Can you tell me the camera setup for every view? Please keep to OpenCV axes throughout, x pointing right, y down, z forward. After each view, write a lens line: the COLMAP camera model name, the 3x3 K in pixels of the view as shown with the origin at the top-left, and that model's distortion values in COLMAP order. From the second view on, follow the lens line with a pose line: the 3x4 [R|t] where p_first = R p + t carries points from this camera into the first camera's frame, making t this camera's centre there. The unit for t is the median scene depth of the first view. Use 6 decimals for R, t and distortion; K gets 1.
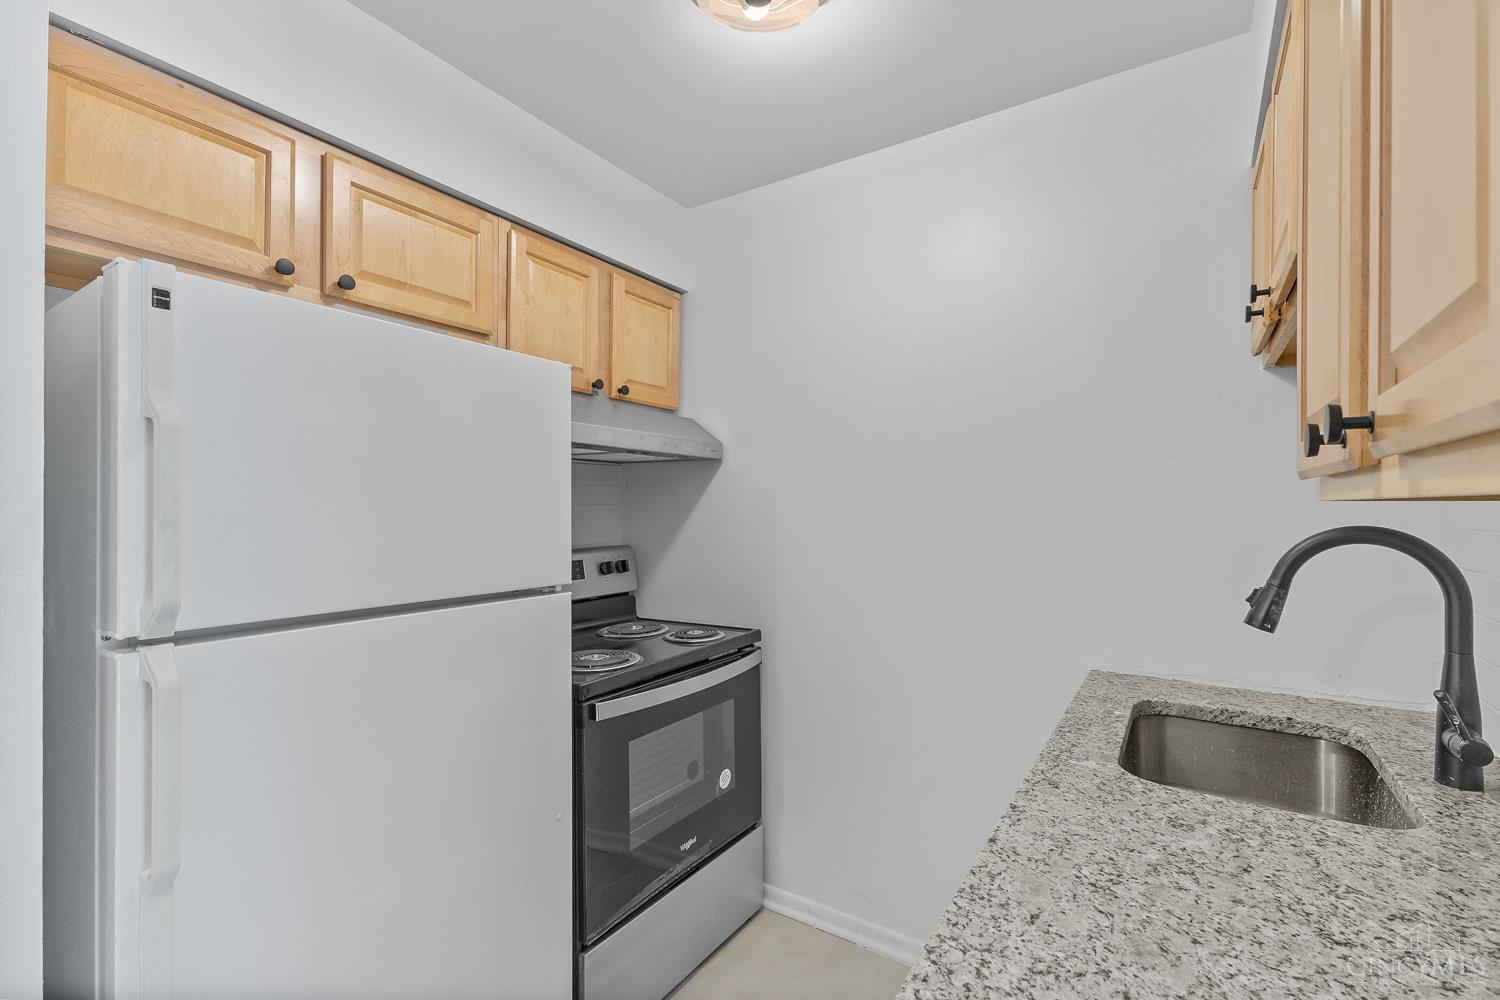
lens RADIAL K [[636.9, 0, 750.0], [0, 636.9, 500.0], [0, 0, 1]] dist [0.017710, -0.004118]
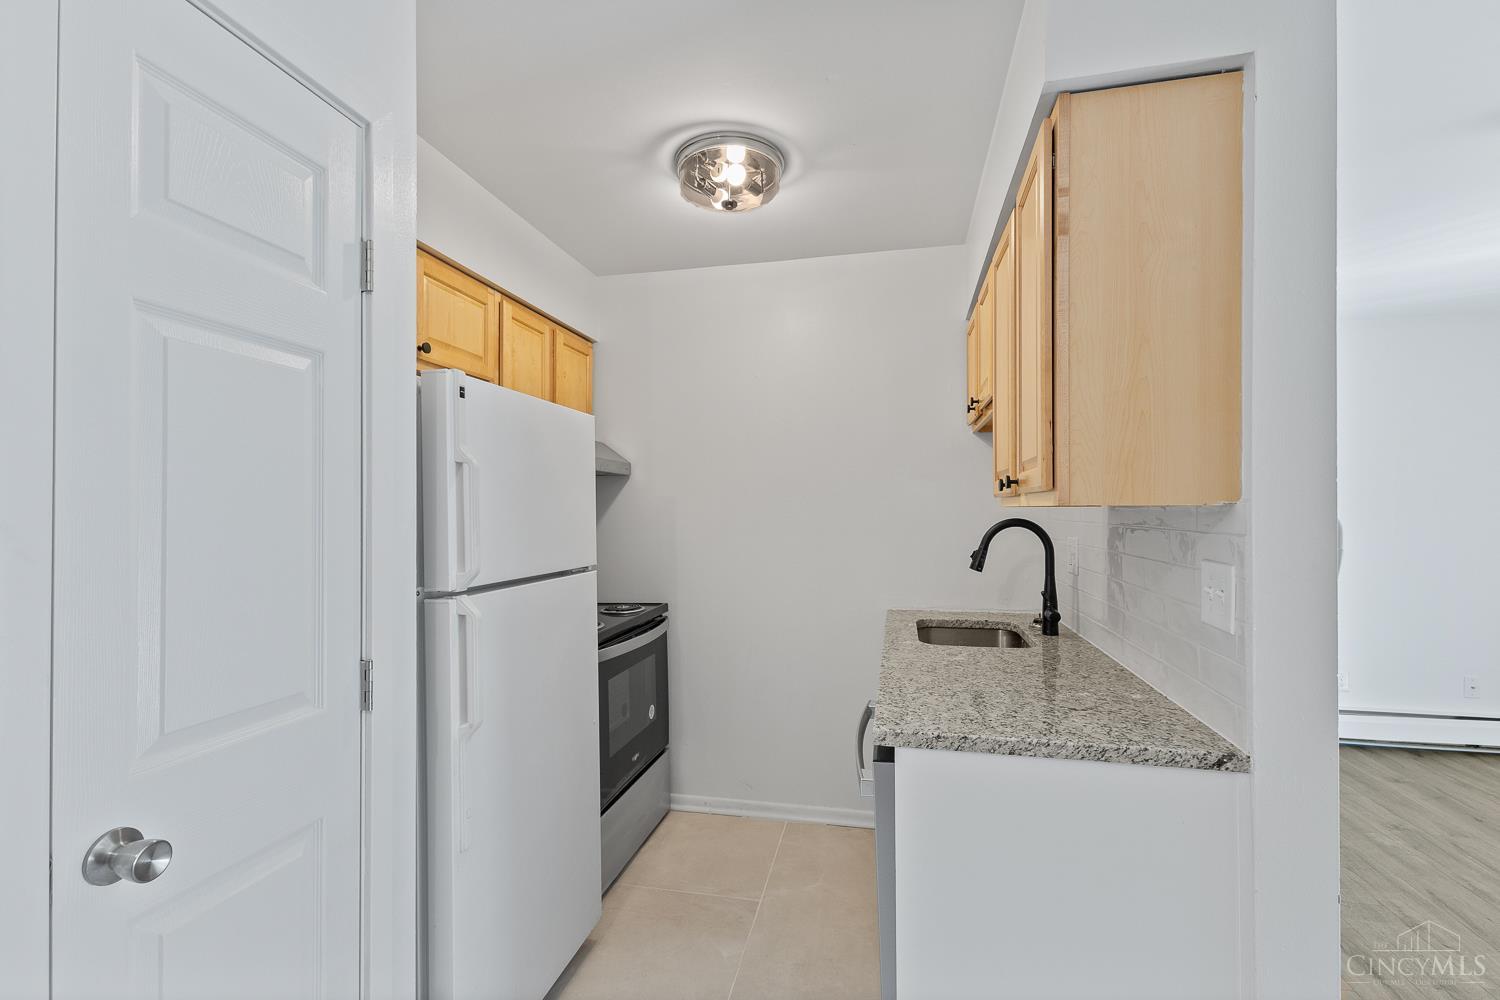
lens RADIAL K [[636.9, 0, 750.0], [0, 636.9, 500.0], [0, 0, 1]] dist [0.017710, -0.004118]
pose [[0.933822, -0.001813, 0.357732, -0.458779], [0.004368, 0.999970, -0.006335, -0.007365], [-0.357710, 0.007479, 0.933803, -0.482785]]
